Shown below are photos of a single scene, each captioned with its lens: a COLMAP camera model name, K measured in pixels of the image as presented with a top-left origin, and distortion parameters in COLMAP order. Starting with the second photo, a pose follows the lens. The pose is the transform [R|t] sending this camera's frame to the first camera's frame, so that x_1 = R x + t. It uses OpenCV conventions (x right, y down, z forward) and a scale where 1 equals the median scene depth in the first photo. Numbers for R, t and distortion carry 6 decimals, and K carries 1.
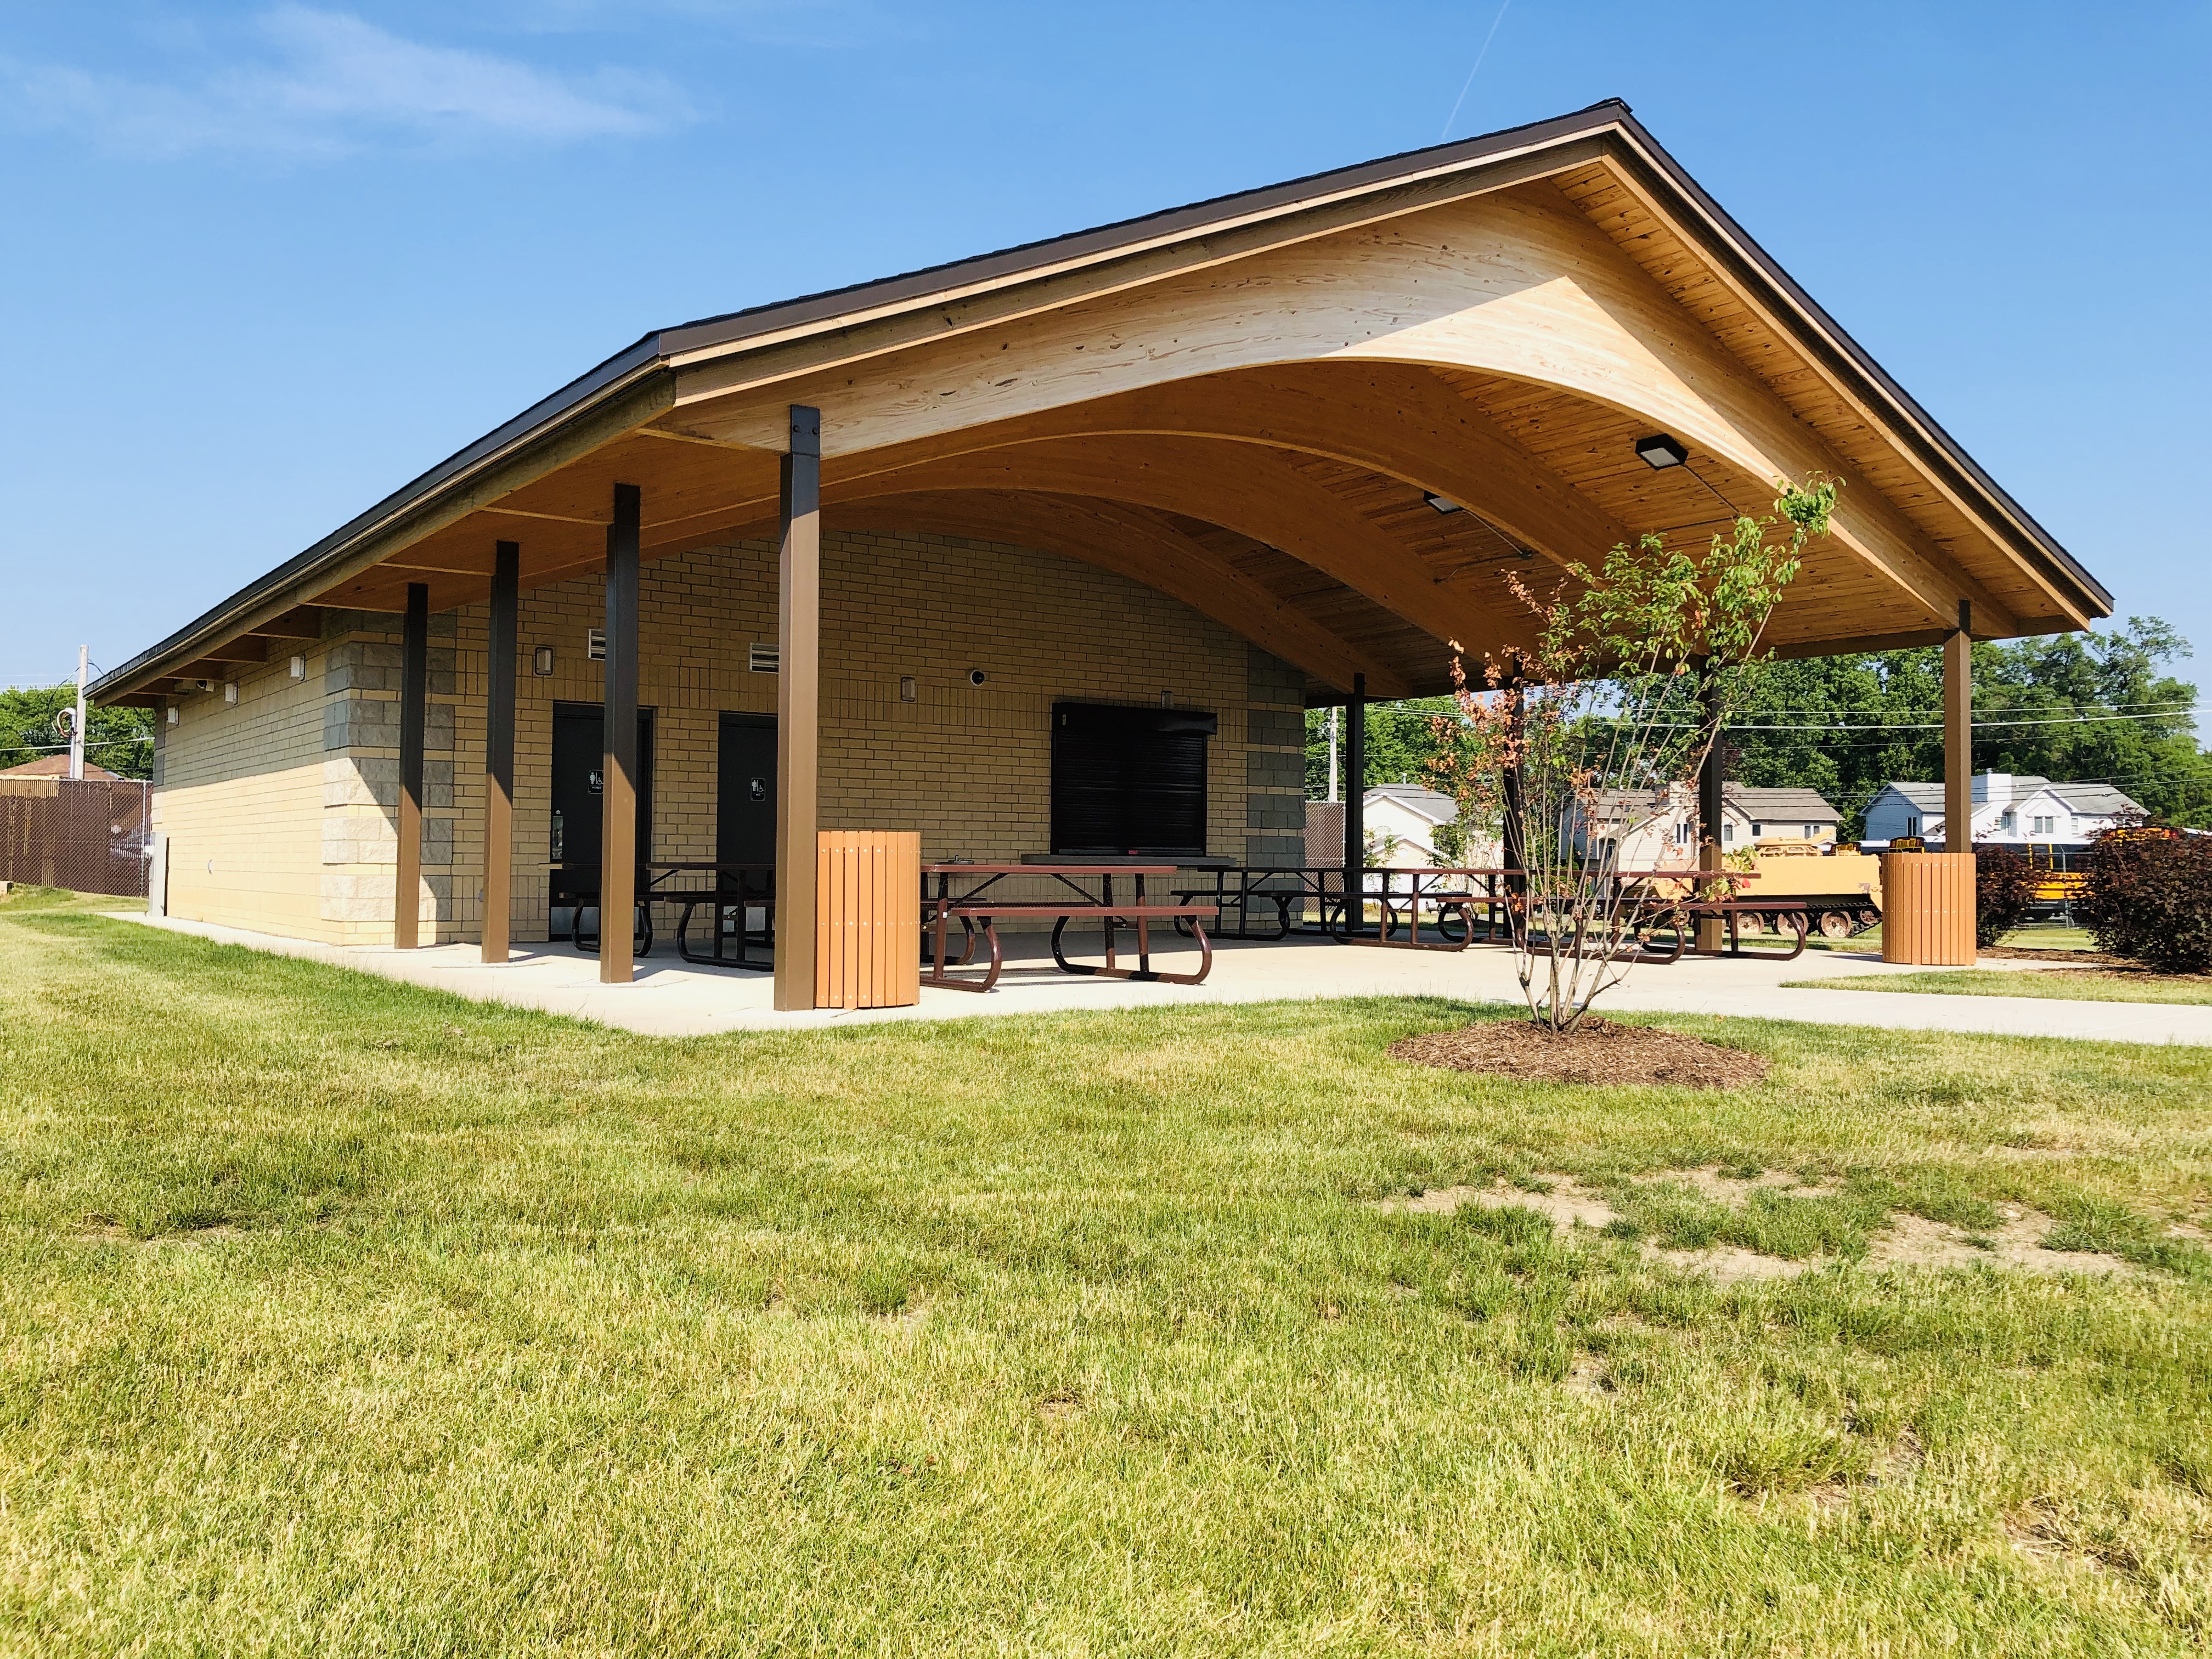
lens RADIAL K [[1785.2, 0, 1106.0], [0, 1785.2, 829.5], [0, 0, 1]] dist [0.115121, -0.188090]
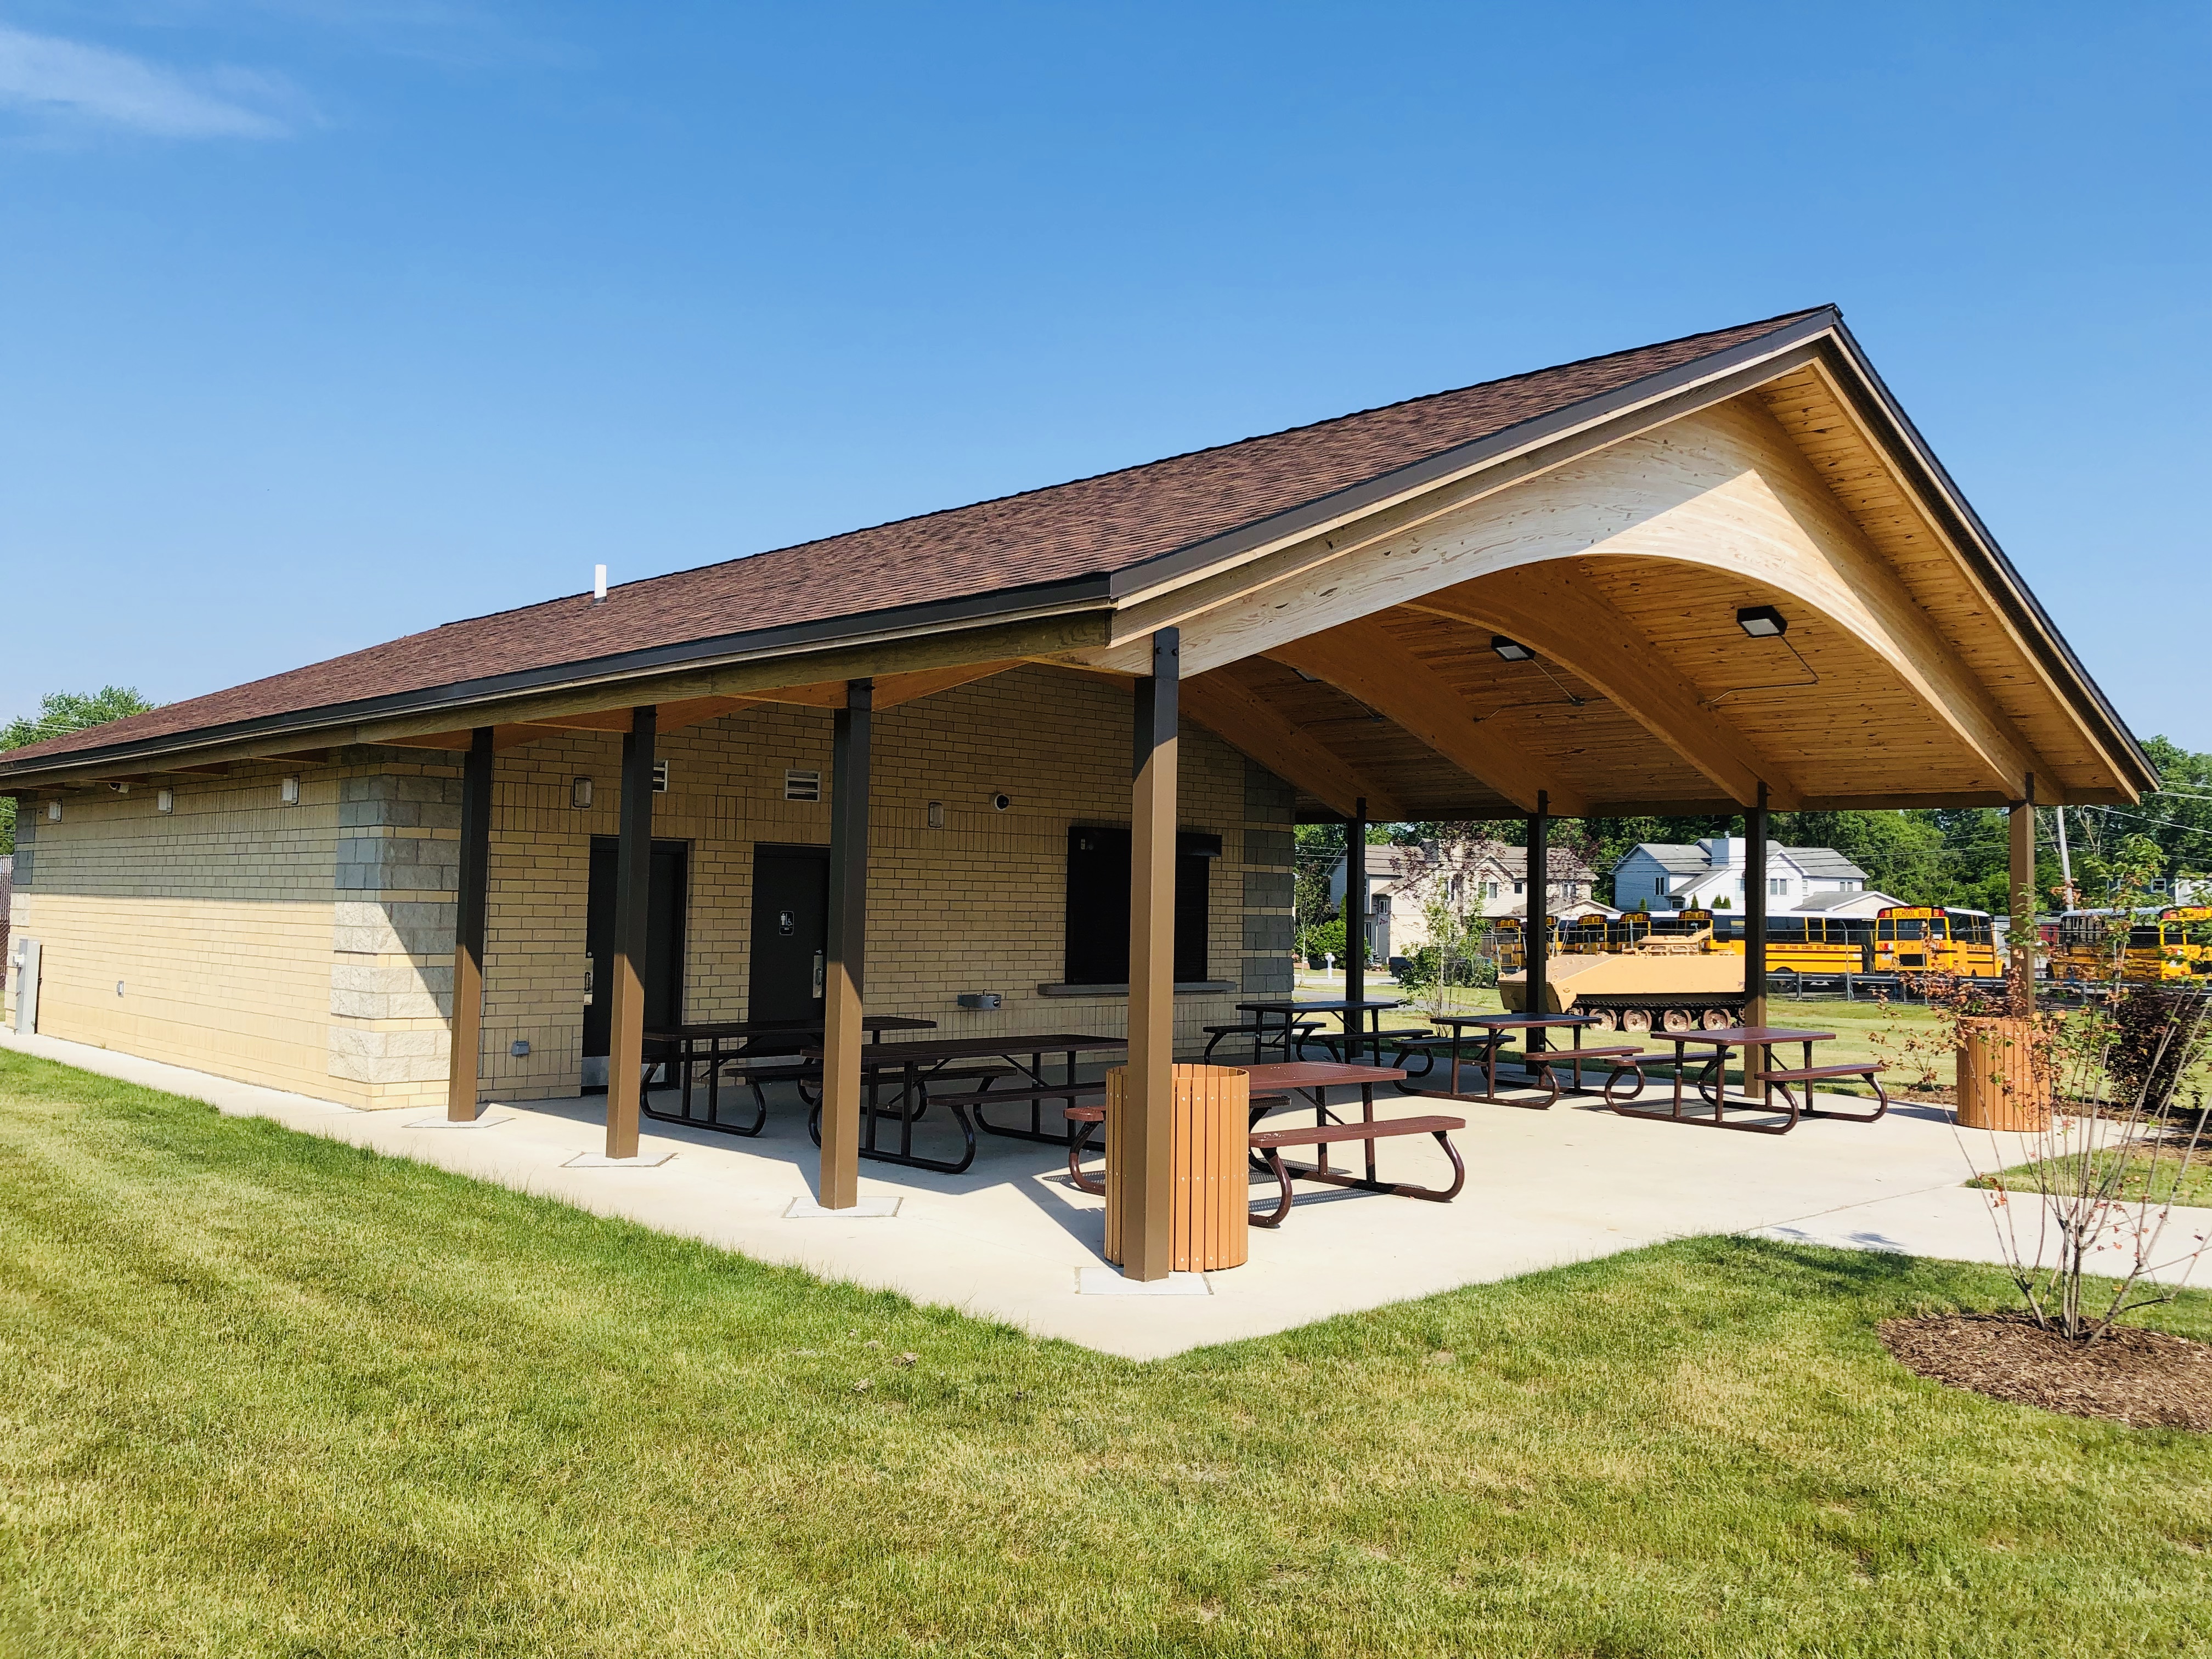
lens RADIAL K [[1785.2, 0, 1106.0], [0, 1785.2, 829.5], [0, 0, 1]] dist [0.115121, -0.188090]
pose [[0.989645, 0.017233, 0.142498, -0.177525], [-0.014392, 0.999677, -0.020939, -0.058997], [-0.142812, 0.018671, 0.989574, 0.046617]]
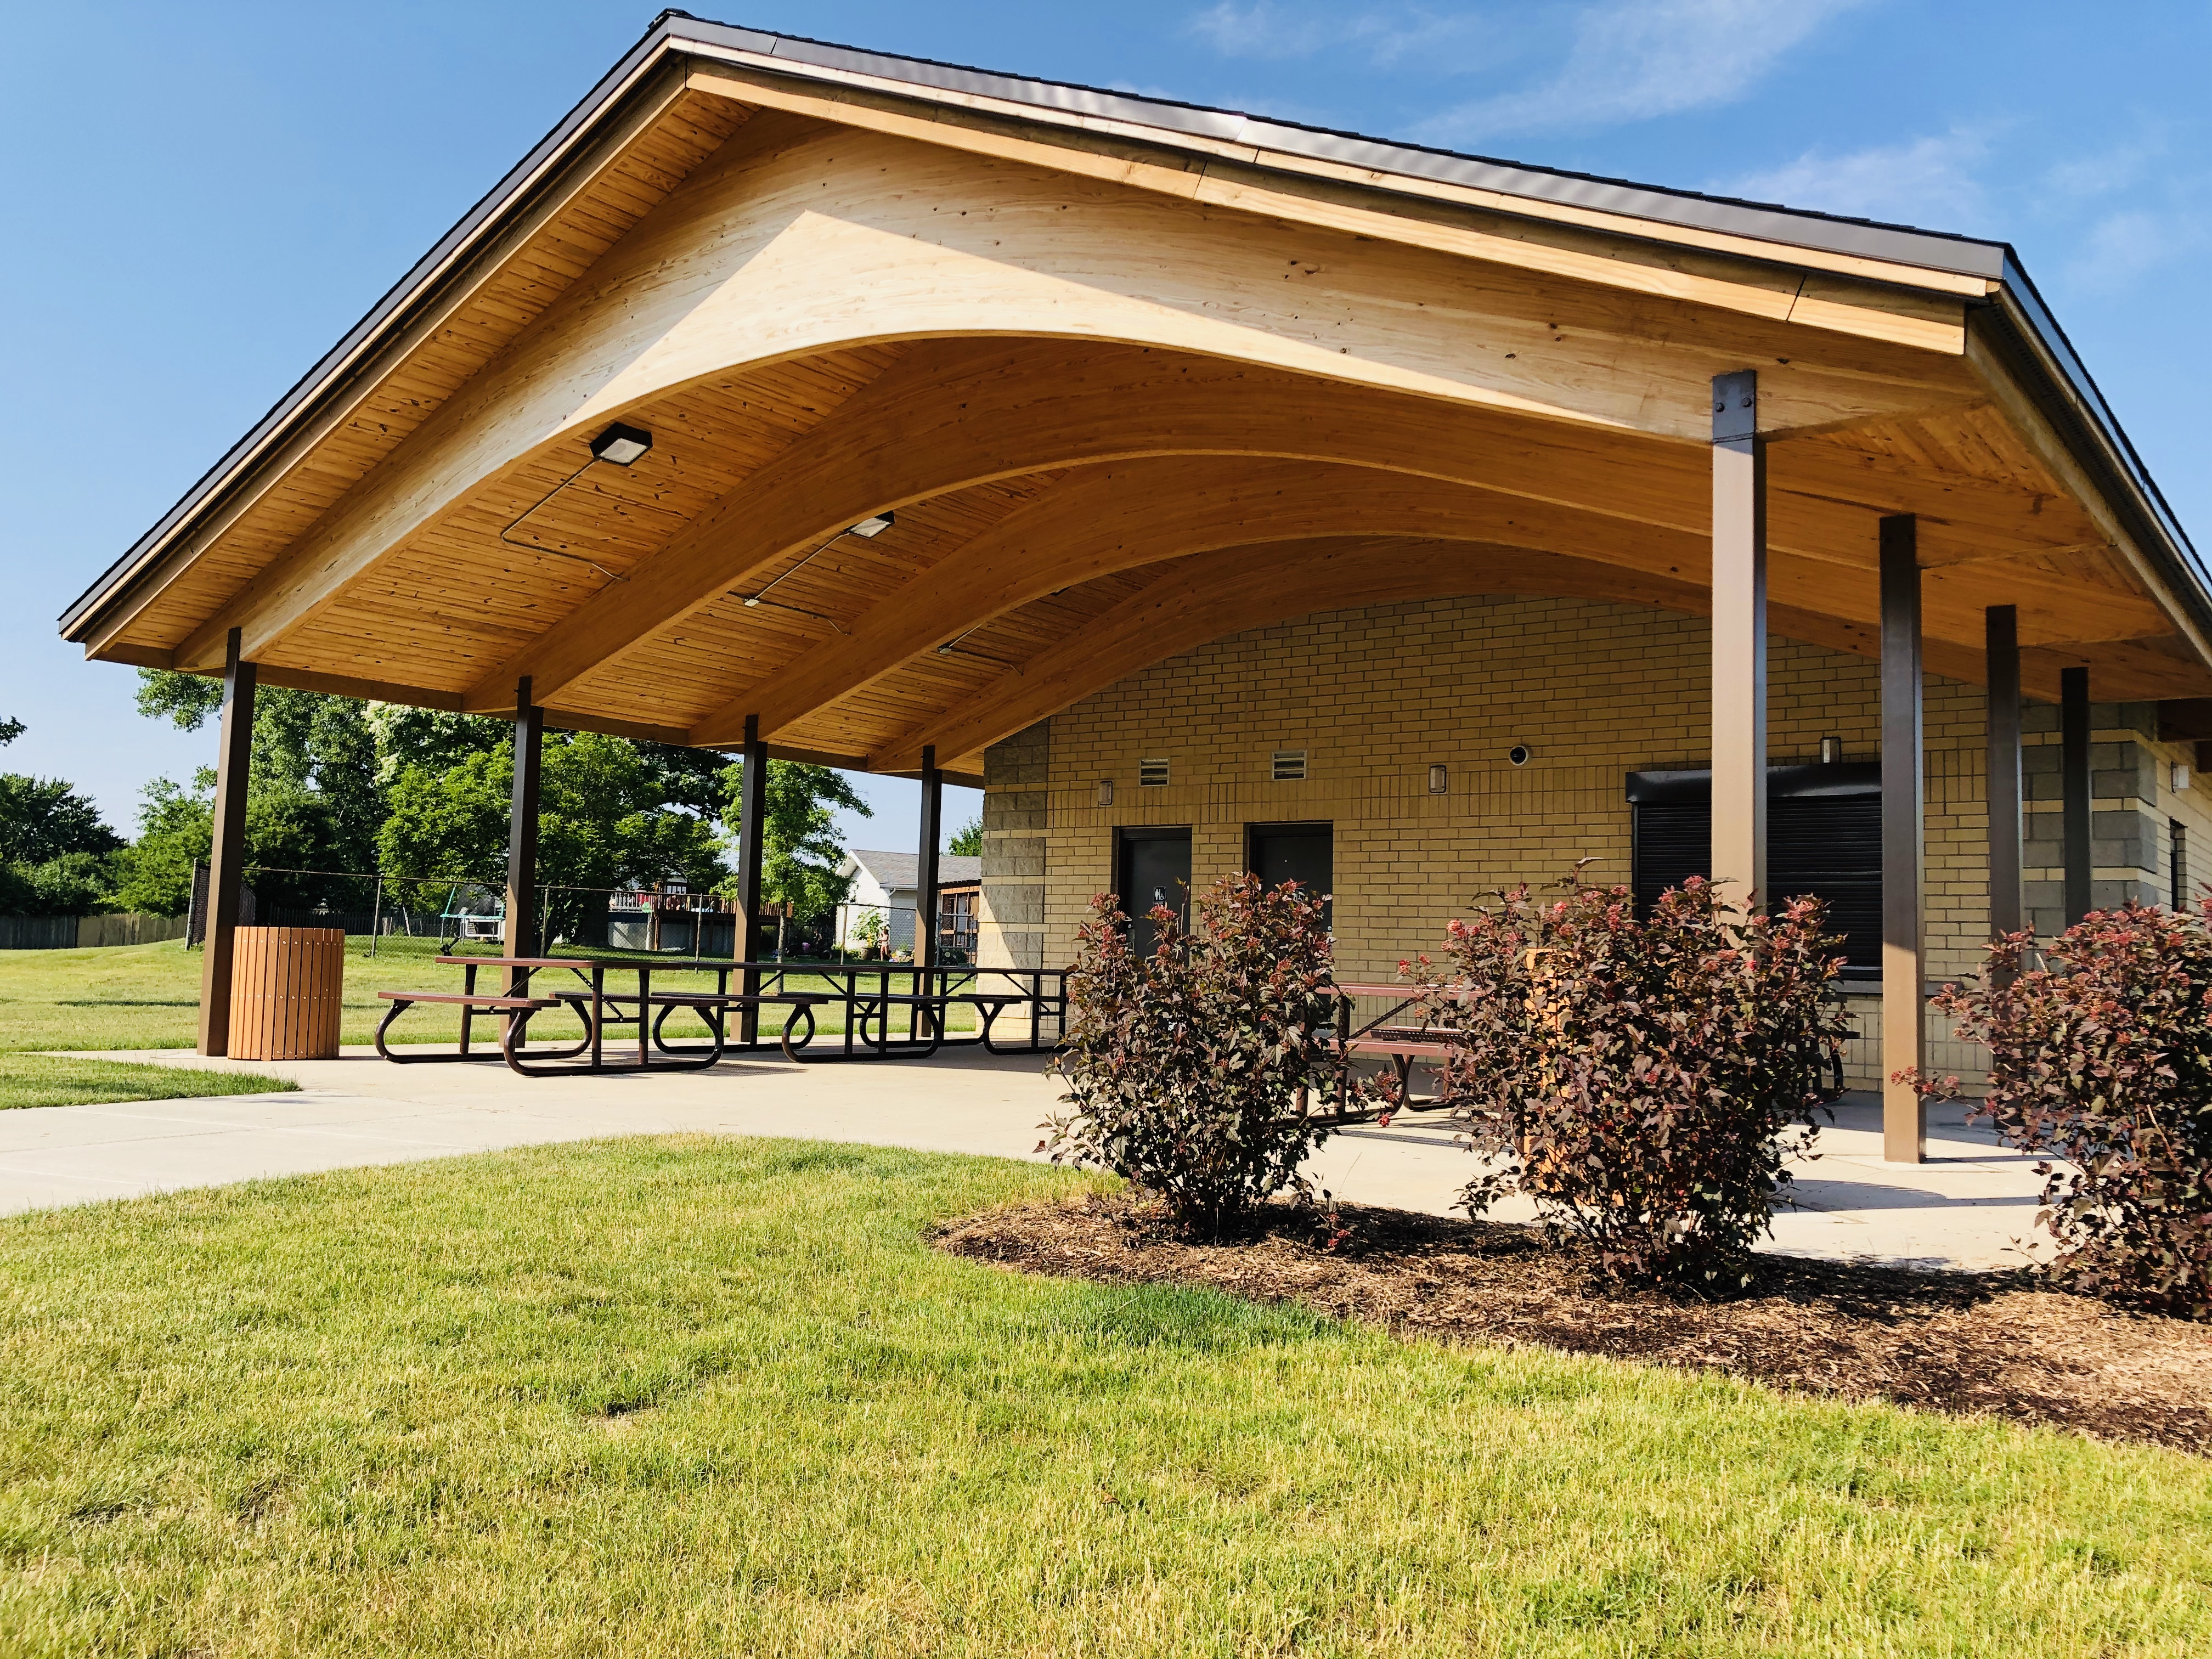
lens RADIAL K [[1785.2, 0, 1106.0], [0, 1785.2, 829.5], [0, 0, 1]] dist [0.115121, -0.188090]
pose [[0.306091, -0.071620, -0.949304, 0.755403], [-0.007390, 0.996957, -0.077598, 0.016786], [0.951974, 0.030767, 0.304631, 0.659942]]
